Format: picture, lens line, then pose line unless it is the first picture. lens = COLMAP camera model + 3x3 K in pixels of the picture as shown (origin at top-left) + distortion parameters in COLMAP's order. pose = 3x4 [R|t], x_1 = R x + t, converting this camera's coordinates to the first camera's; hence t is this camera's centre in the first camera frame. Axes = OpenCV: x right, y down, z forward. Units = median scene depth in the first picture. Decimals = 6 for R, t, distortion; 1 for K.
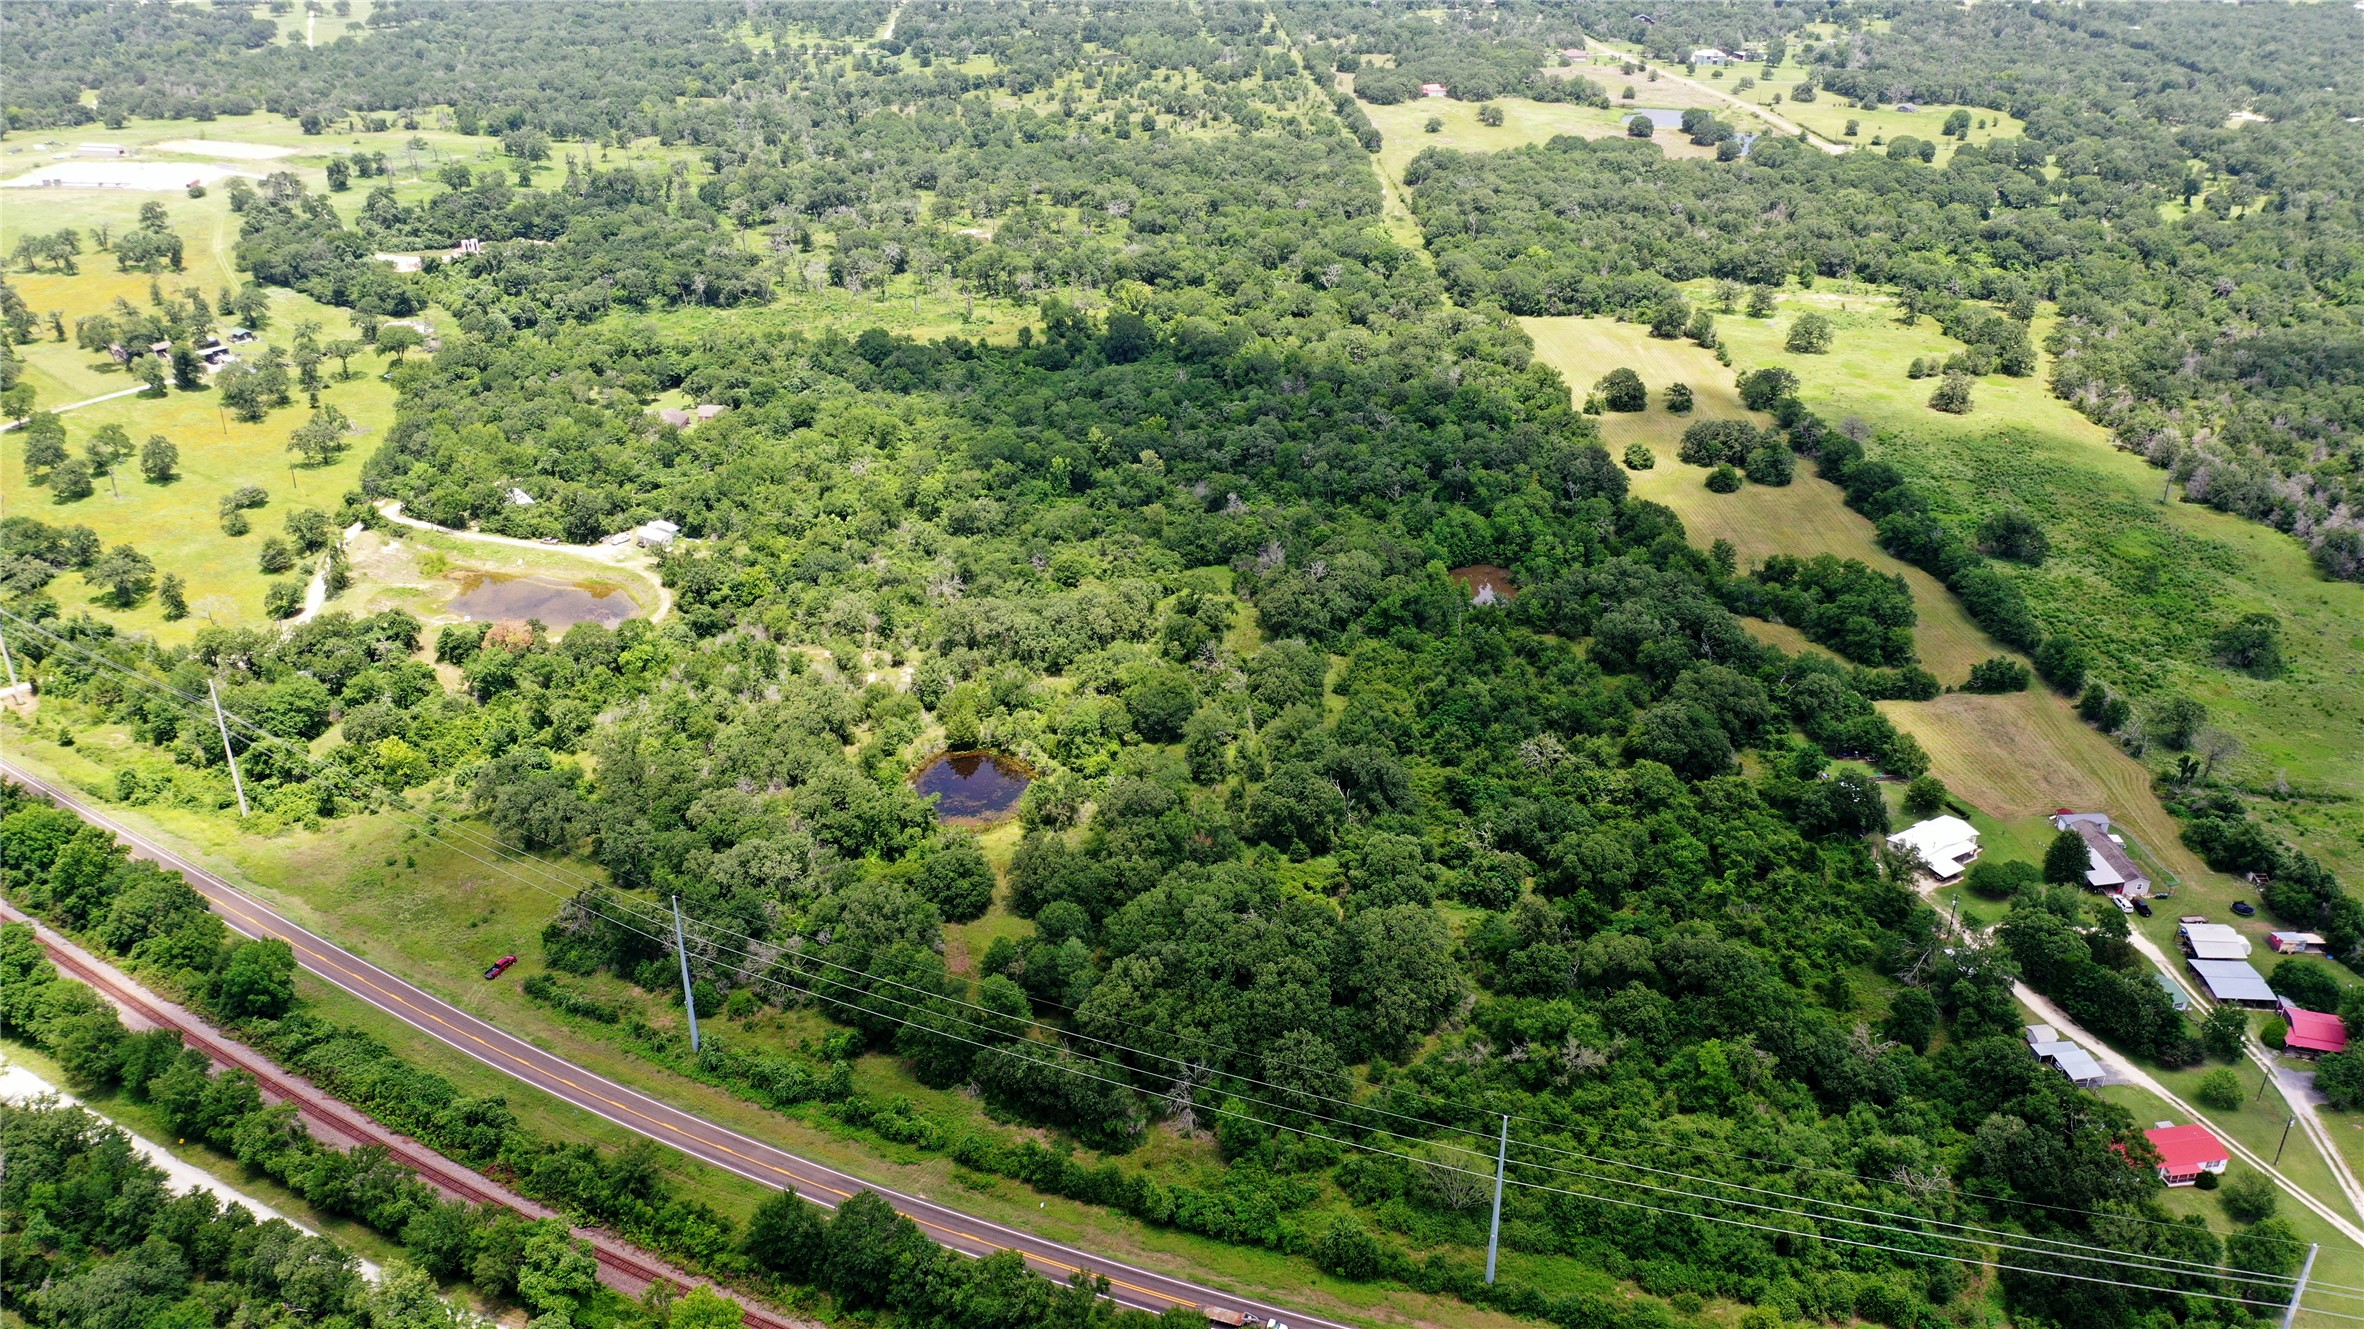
lens RADIAL K [[1894.1, 0, 1182.0], [0, 1894.1, 664.5], [0, 0, 1]] dist [0.008109, -0.018627]
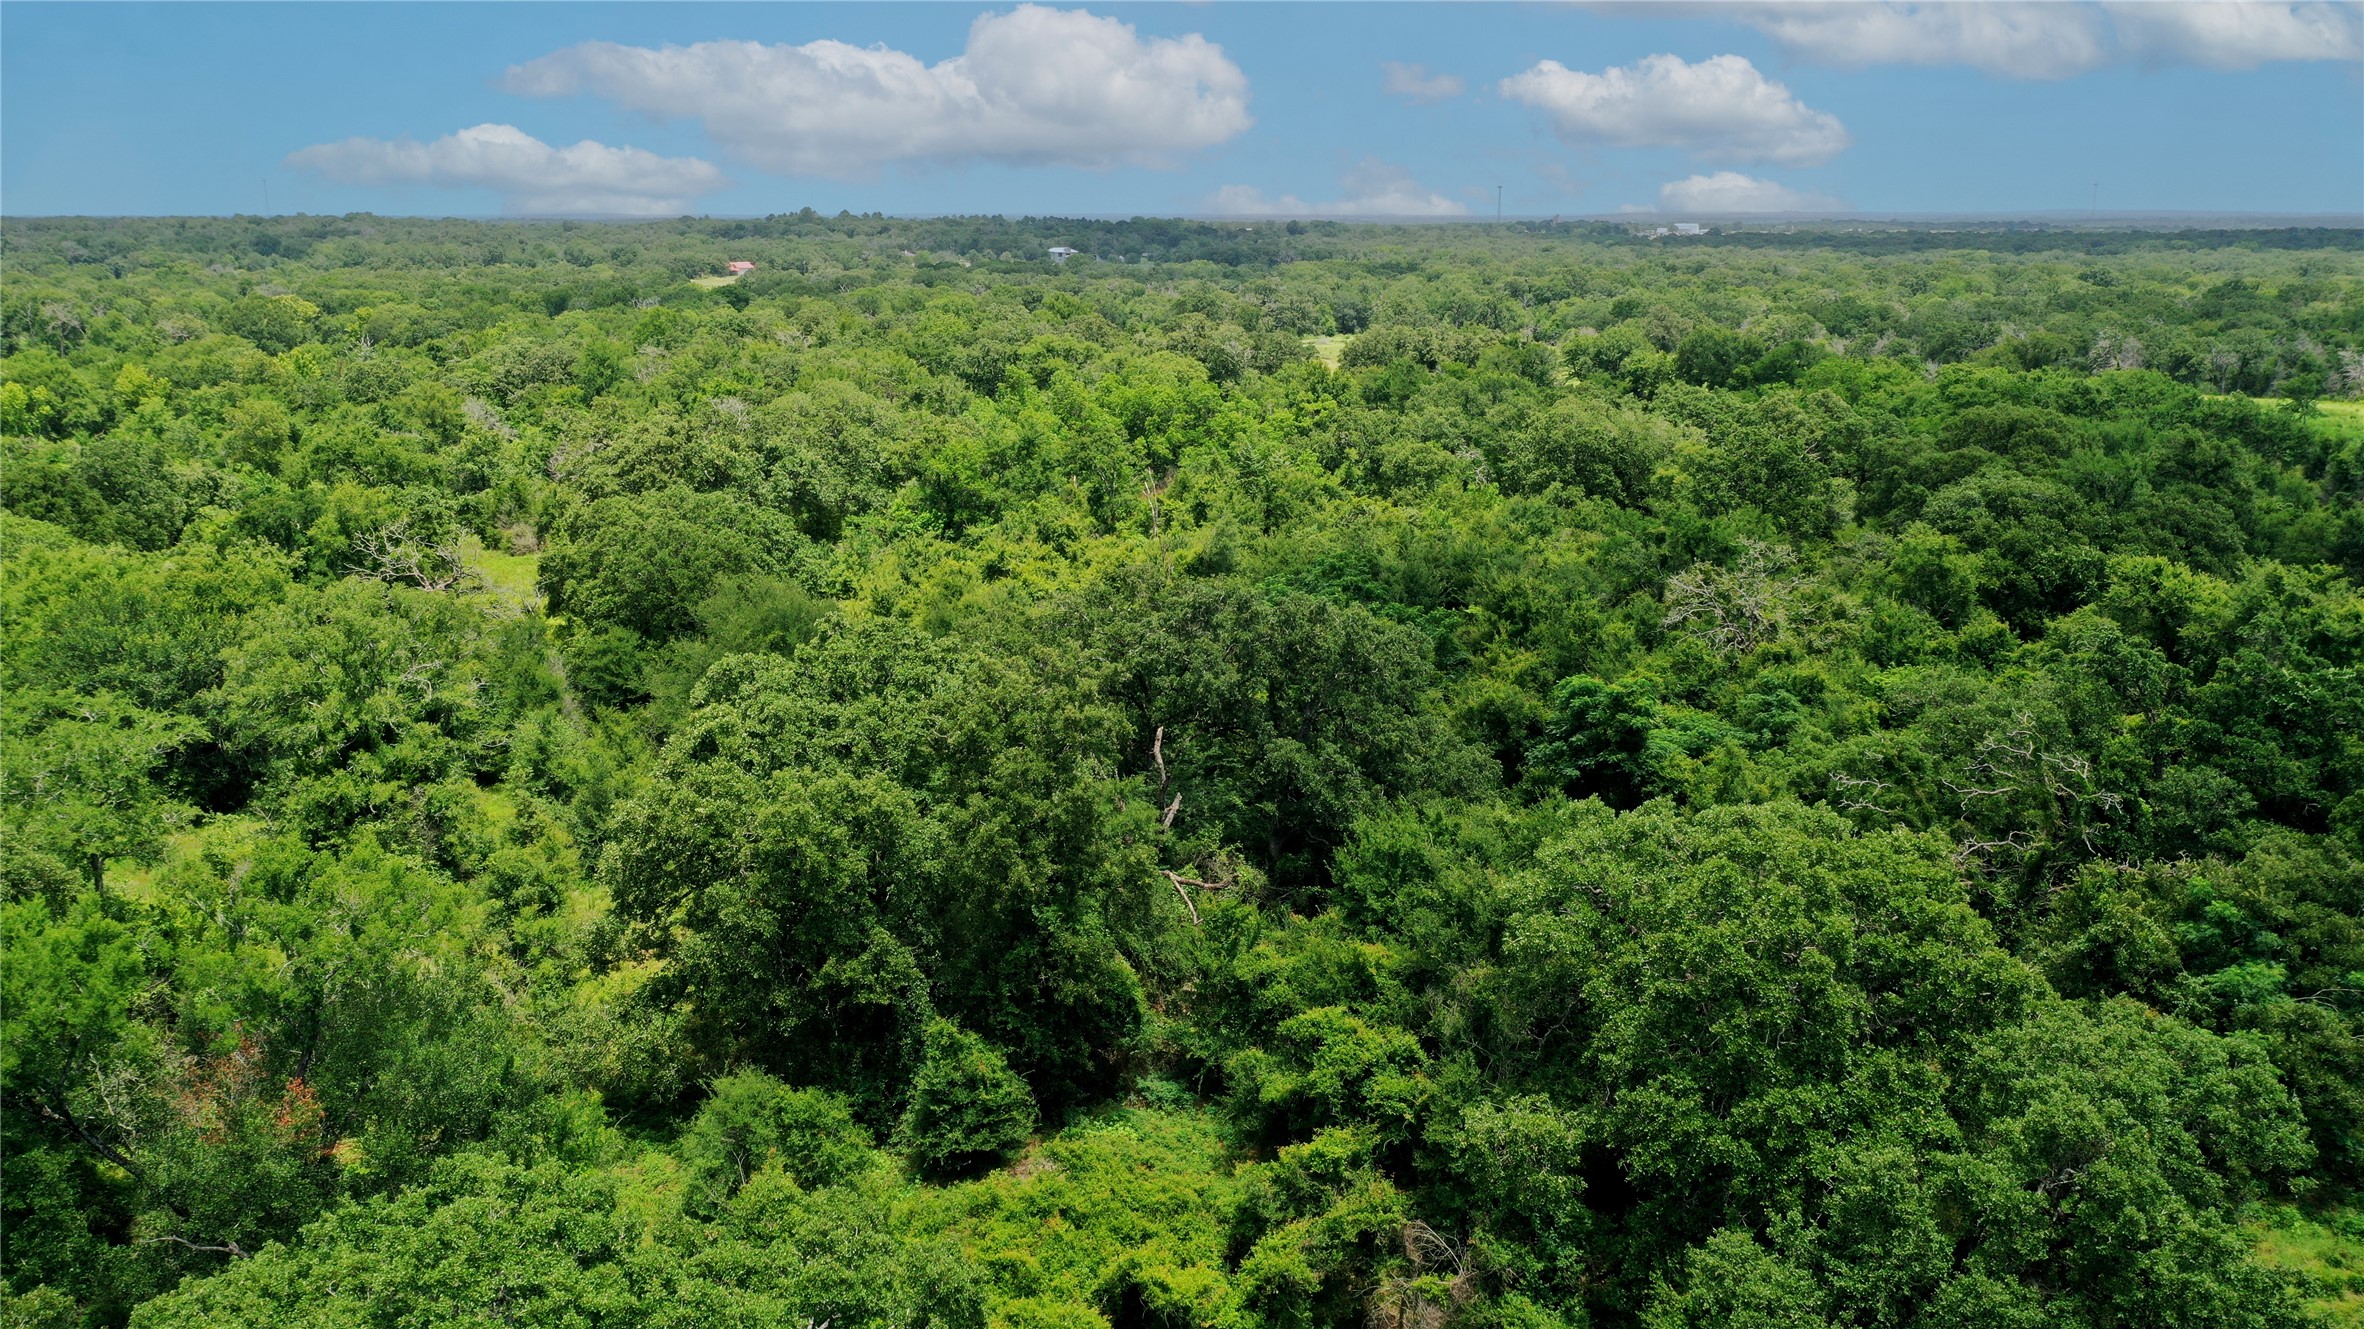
lens RADIAL K [[1894.1, 0, 1182.0], [0, 1894.1, 664.5], [0, 0, 1]] dist [0.008109, -0.018627]
pose [[0.929979, -0.088345, 0.356840, 0.032020], [0.162648, 0.969397, -0.183888, 0.119062], [-0.329674, 0.229051, 0.915888, 1.056368]]
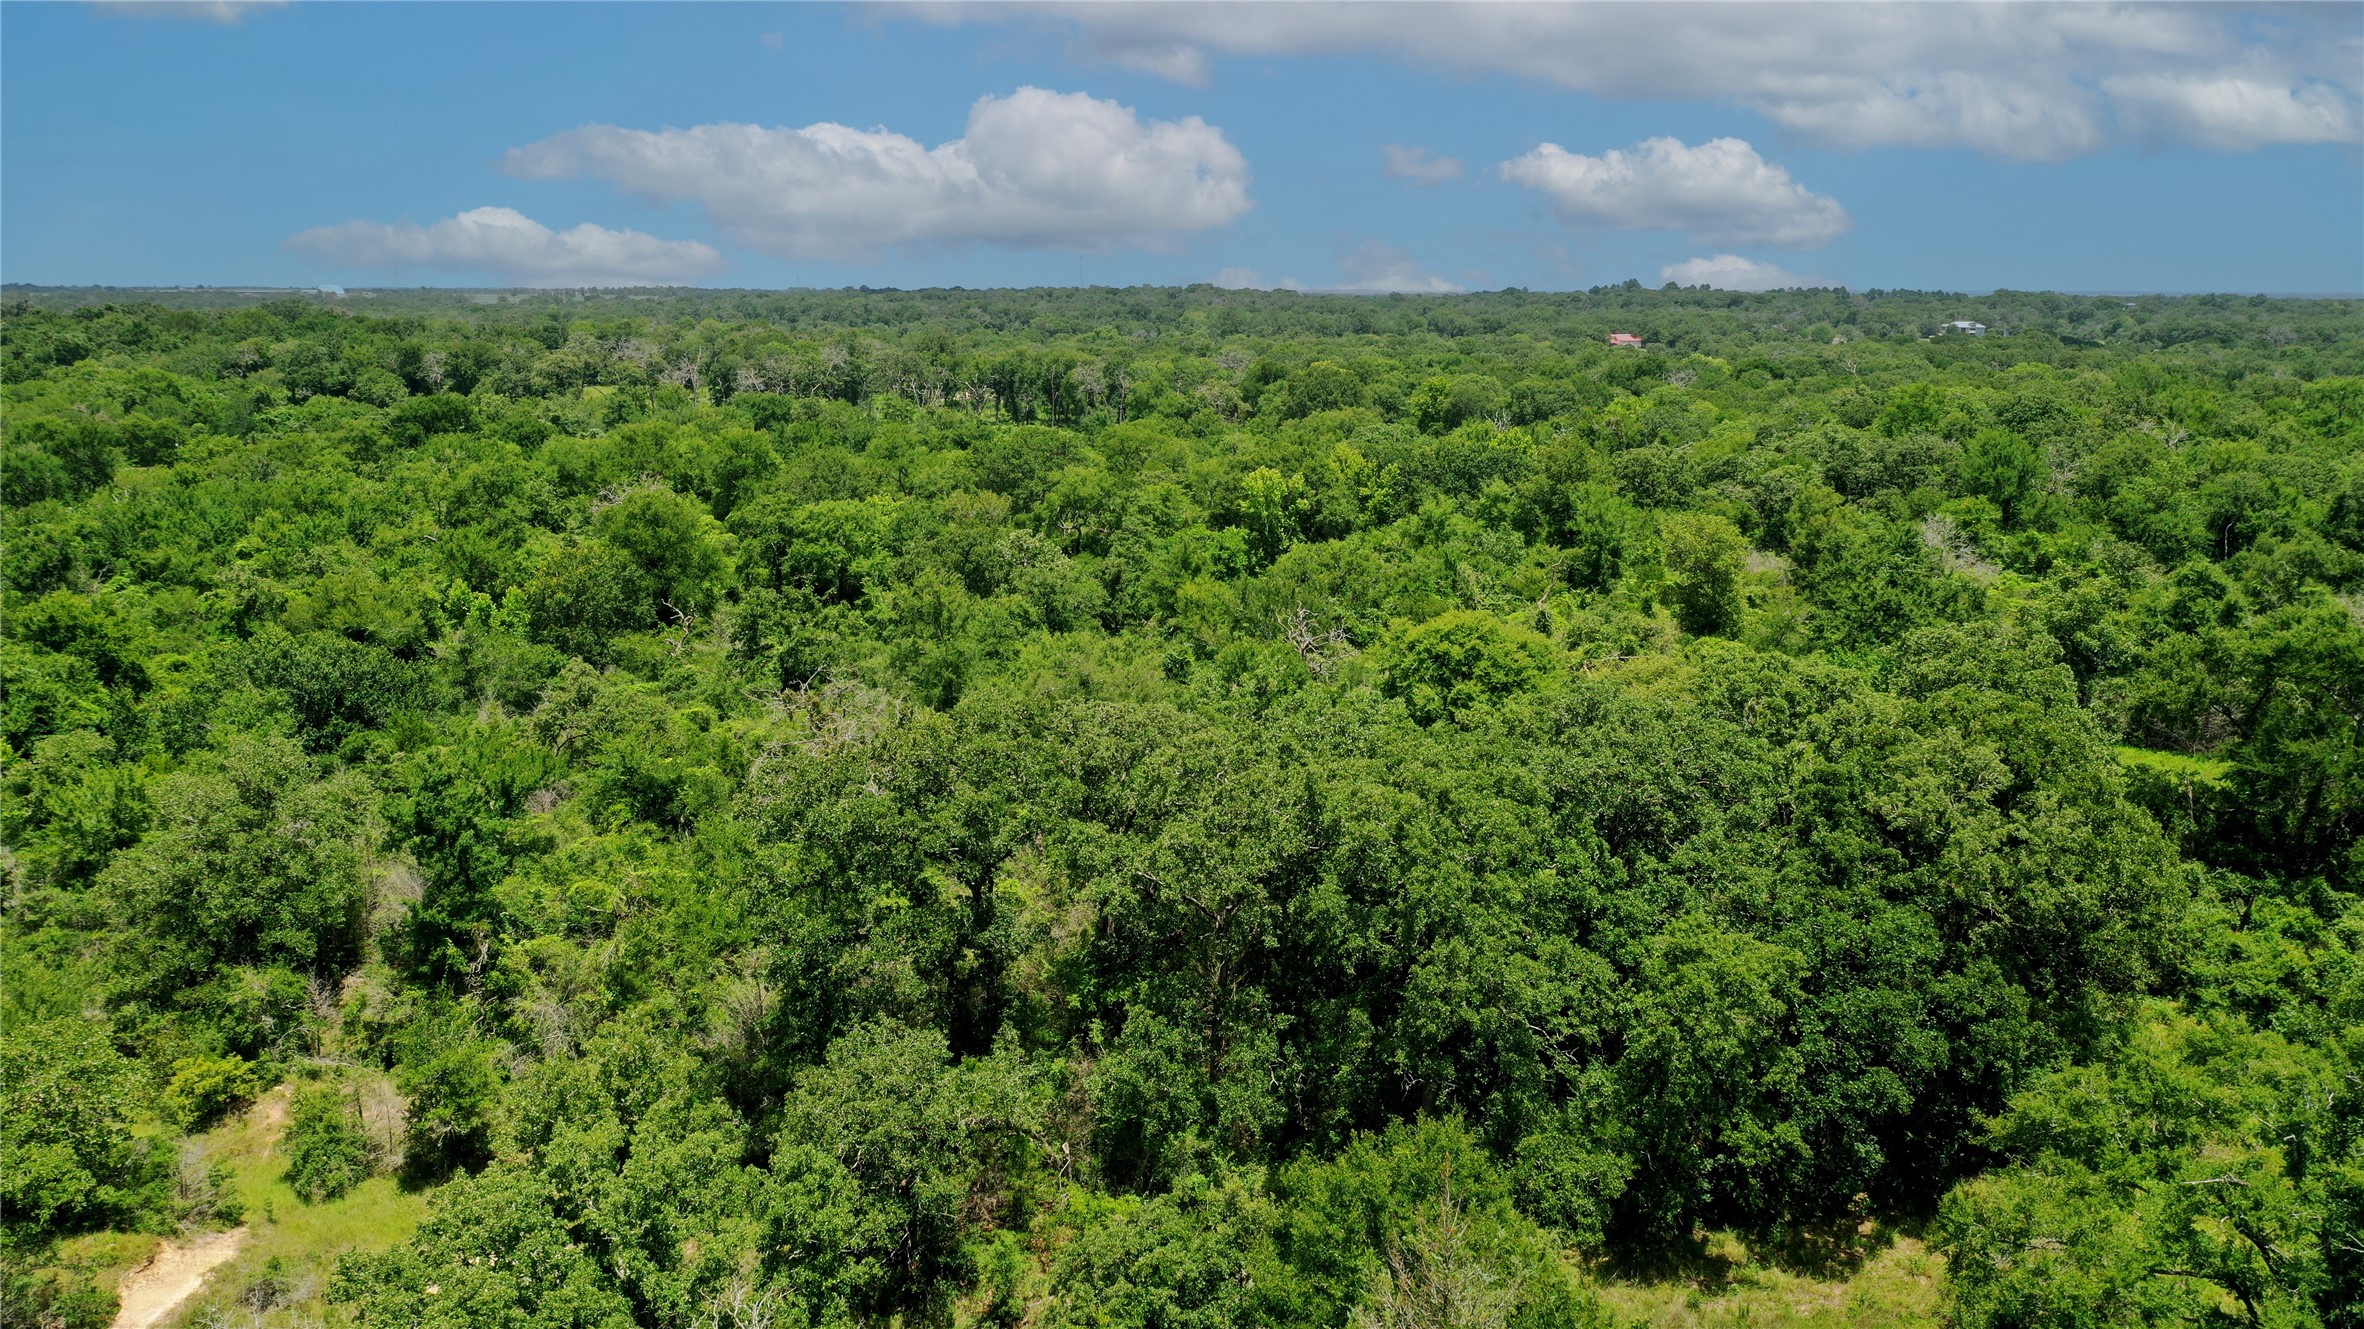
lens RADIAL K [[1894.1, 0, 1182.0], [0, 1894.1, 664.5], [0, 0, 1]] dist [0.008109, -0.018627]
pose [[0.999987, 0.002966, 0.004133, -0.149939], [-0.001824, 0.967453, -0.253042, -0.000927], [-0.004749, 0.253032, 0.967446, 1.332731]]
